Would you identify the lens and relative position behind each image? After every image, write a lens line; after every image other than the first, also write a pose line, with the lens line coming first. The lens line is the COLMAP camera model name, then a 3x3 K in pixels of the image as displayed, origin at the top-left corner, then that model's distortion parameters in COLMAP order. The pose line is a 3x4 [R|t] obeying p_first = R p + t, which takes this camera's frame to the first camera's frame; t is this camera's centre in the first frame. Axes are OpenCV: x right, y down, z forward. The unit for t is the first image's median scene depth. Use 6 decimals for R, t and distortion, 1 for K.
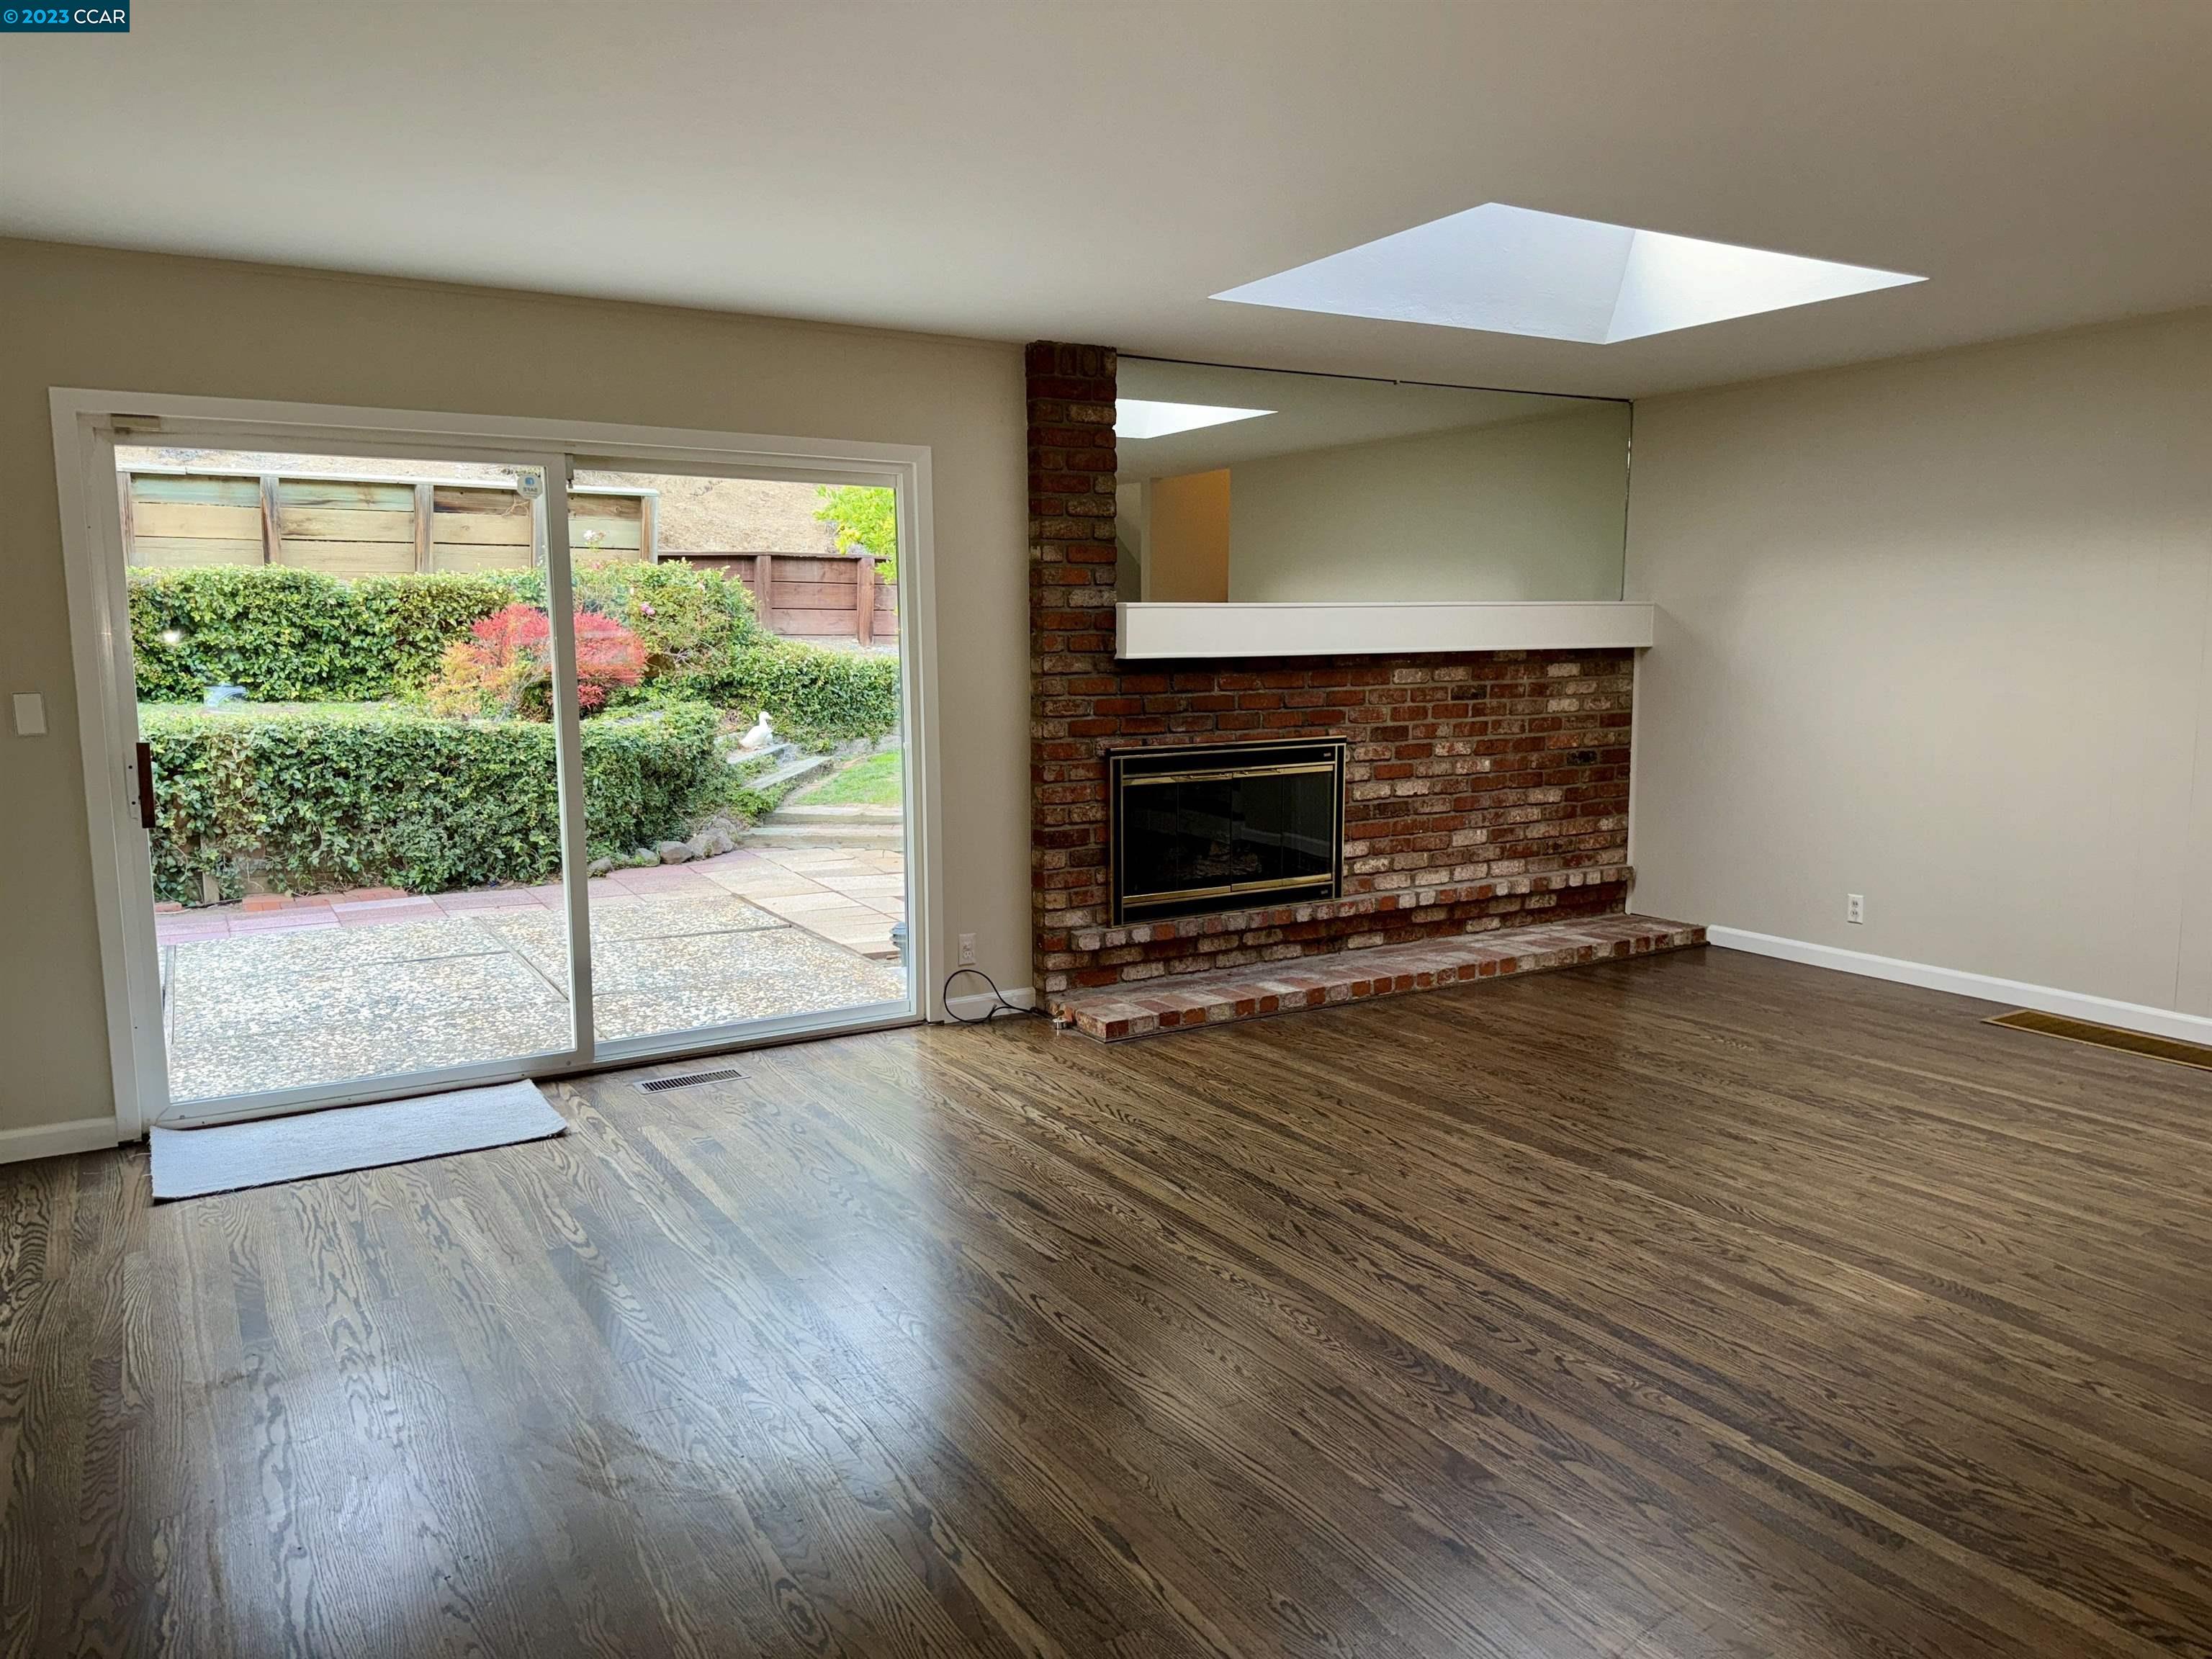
lens RADIAL K [[1550.3, 0, 1106.0], [0, 1550.3, 829.5], [0, 0, 1]] dist [0.092575, -0.126247]
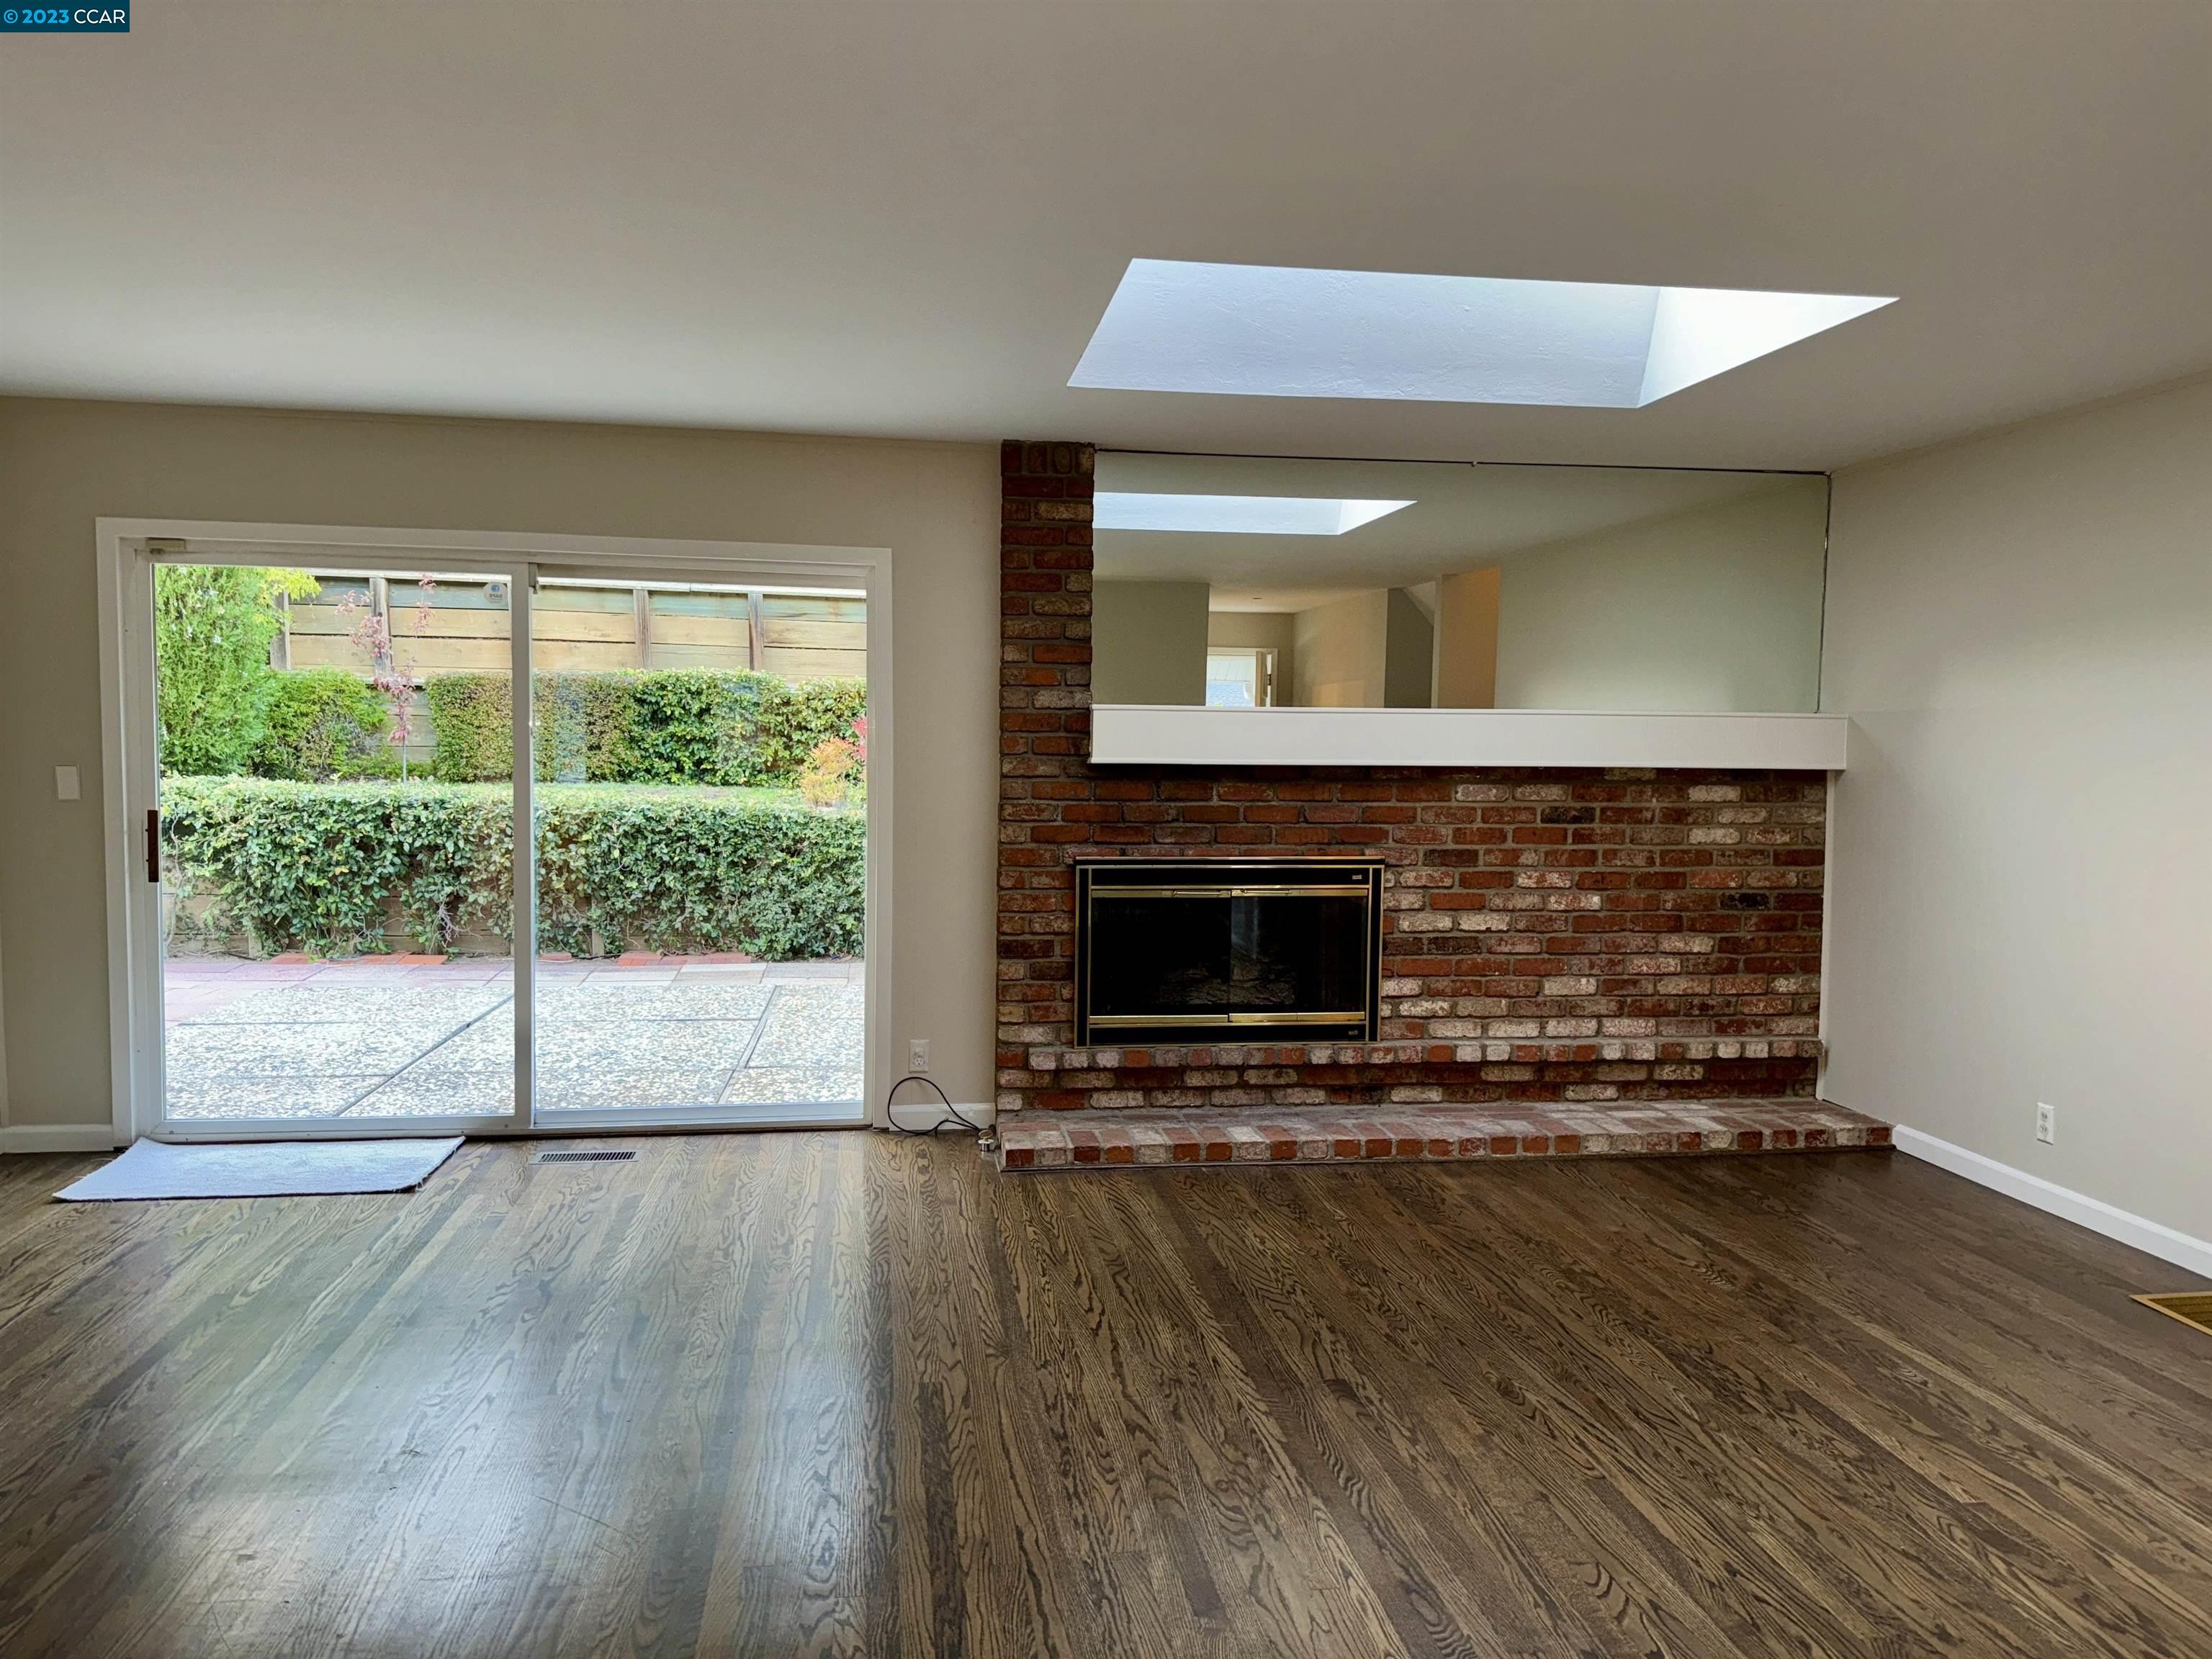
lens RADIAL K [[1544.6, 0, 1101.6], [0, 1544.6, 805.8], [0, 0, 1]] dist [0.100884, -0.144590]
pose [[0.922068, 0.038102, -0.385148, 0.380001], [-0.069261, 0.995322, -0.067350, -0.020852], [0.380781, 0.088777, 0.920394, 0.136862]]
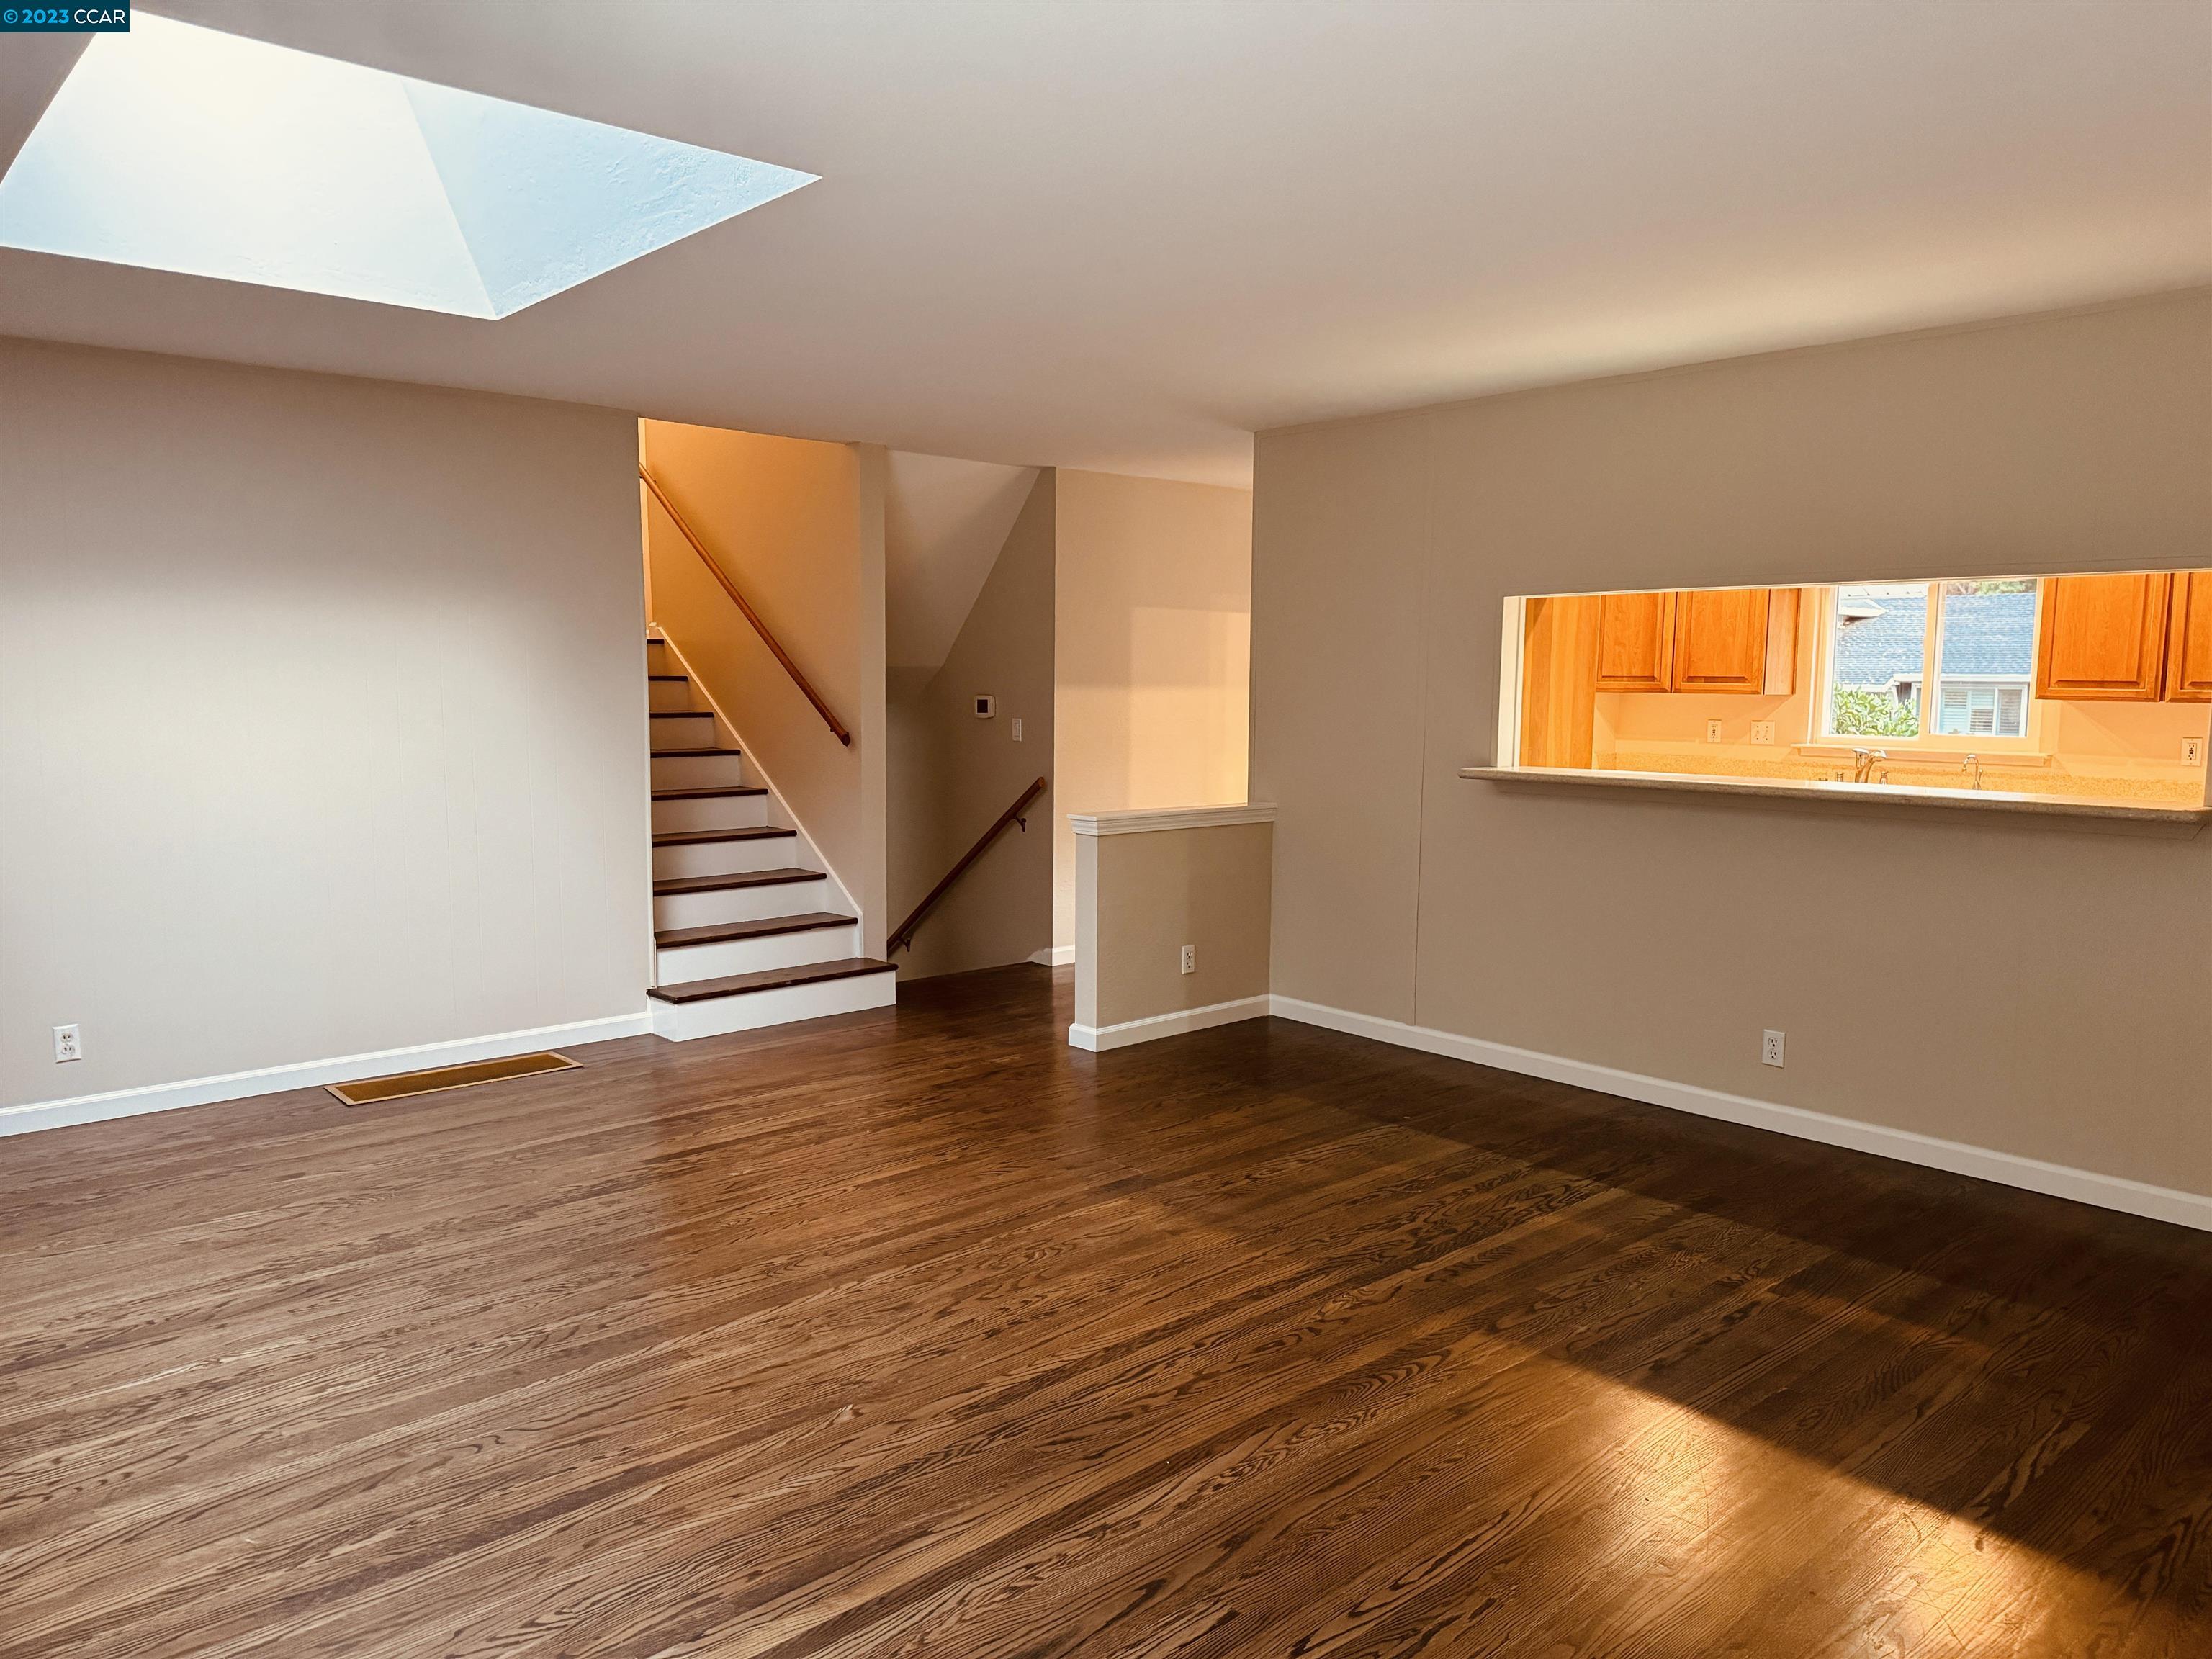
lens RADIAL K [[1550.3, 0, 1106.0], [0, 1550.3, 829.5], [0, 0, 1]] dist [0.092575, -0.126247]
pose [[-0.188789, -0.097332, 0.977182, -0.405292], [0.123376, 0.984841, 0.121931, -0.093721], [-0.974237, 0.143580, -0.173919, 0.687035]]
